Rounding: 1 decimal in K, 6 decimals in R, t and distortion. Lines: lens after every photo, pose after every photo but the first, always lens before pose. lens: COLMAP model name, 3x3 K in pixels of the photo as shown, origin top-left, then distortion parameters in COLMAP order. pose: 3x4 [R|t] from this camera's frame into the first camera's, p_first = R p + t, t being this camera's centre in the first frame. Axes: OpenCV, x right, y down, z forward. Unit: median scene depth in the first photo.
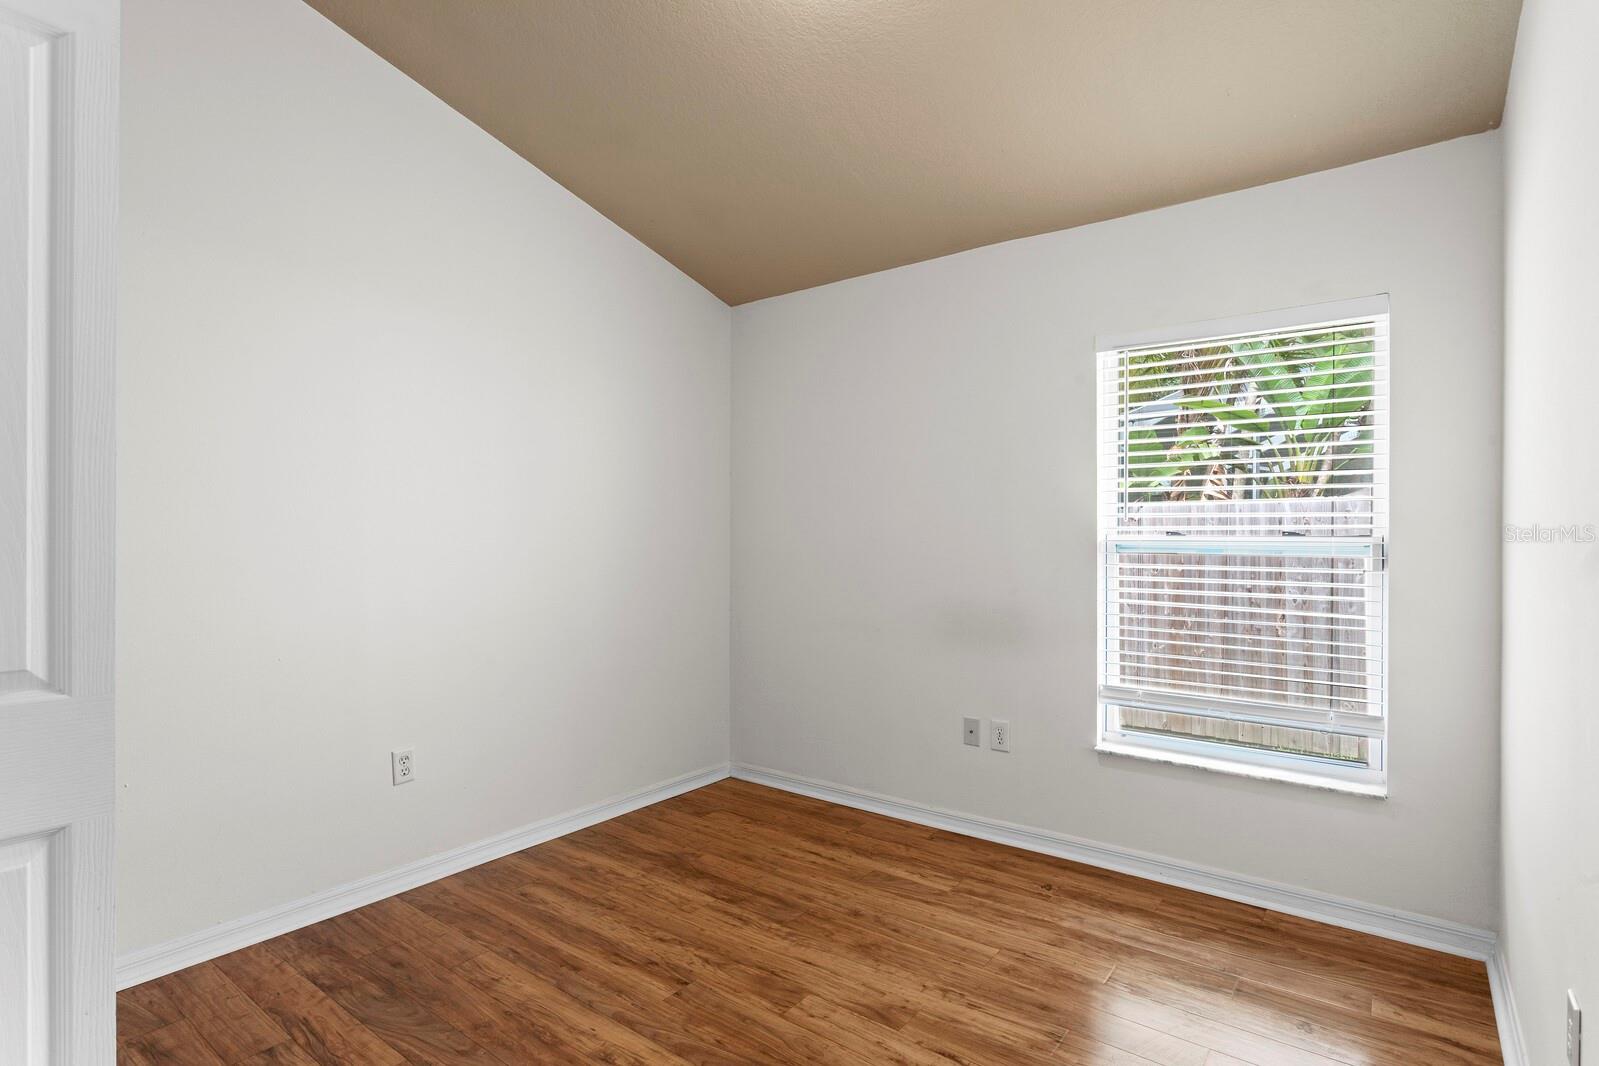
lens RADIAL K [[795.9, 0, 804.7], [0, 795.9, 527.0], [0, 0, 1]] dist [-0.000096, 0.000270]
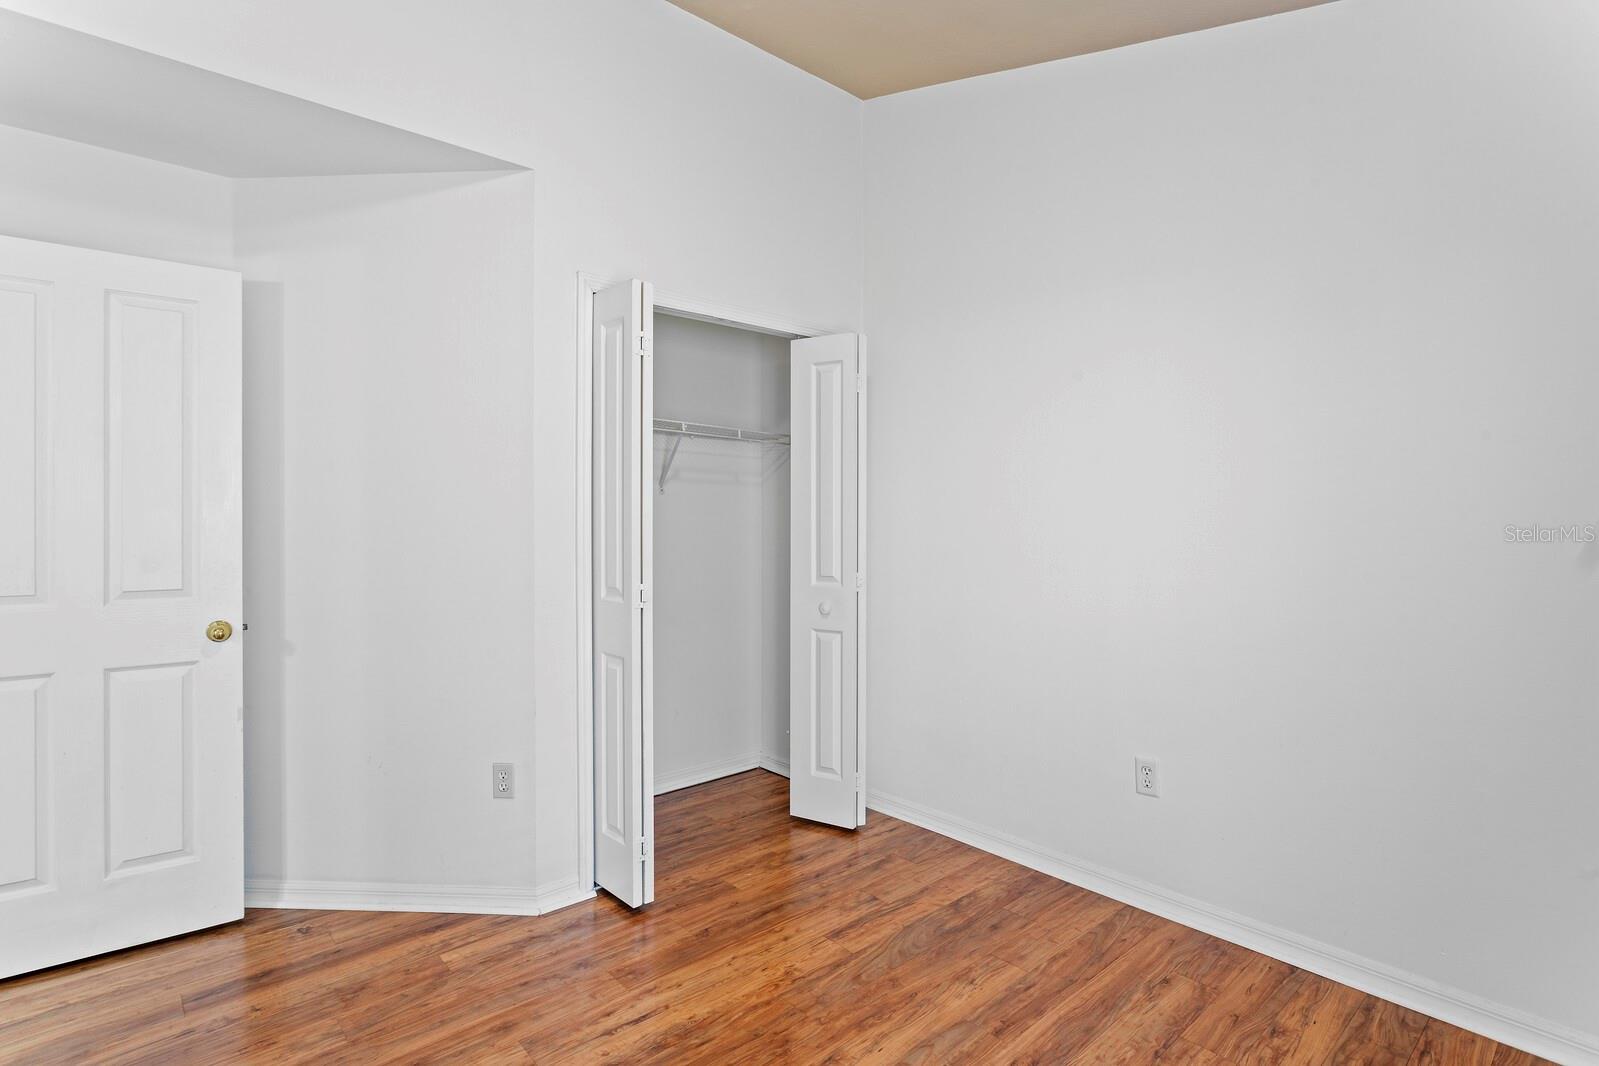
lens RADIAL K [[795.9, 0, 802.6], [0, 795.9, 535.4], [0, 0, 1]] dist [-0.000096, 0.000270]
pose [[-0.199602, 0.012235, -0.979801, 0.579356], [0.011274, 0.999885, 0.010189, 0.003387], [0.979812, -0.009012, -0.199717, 0.942029]]
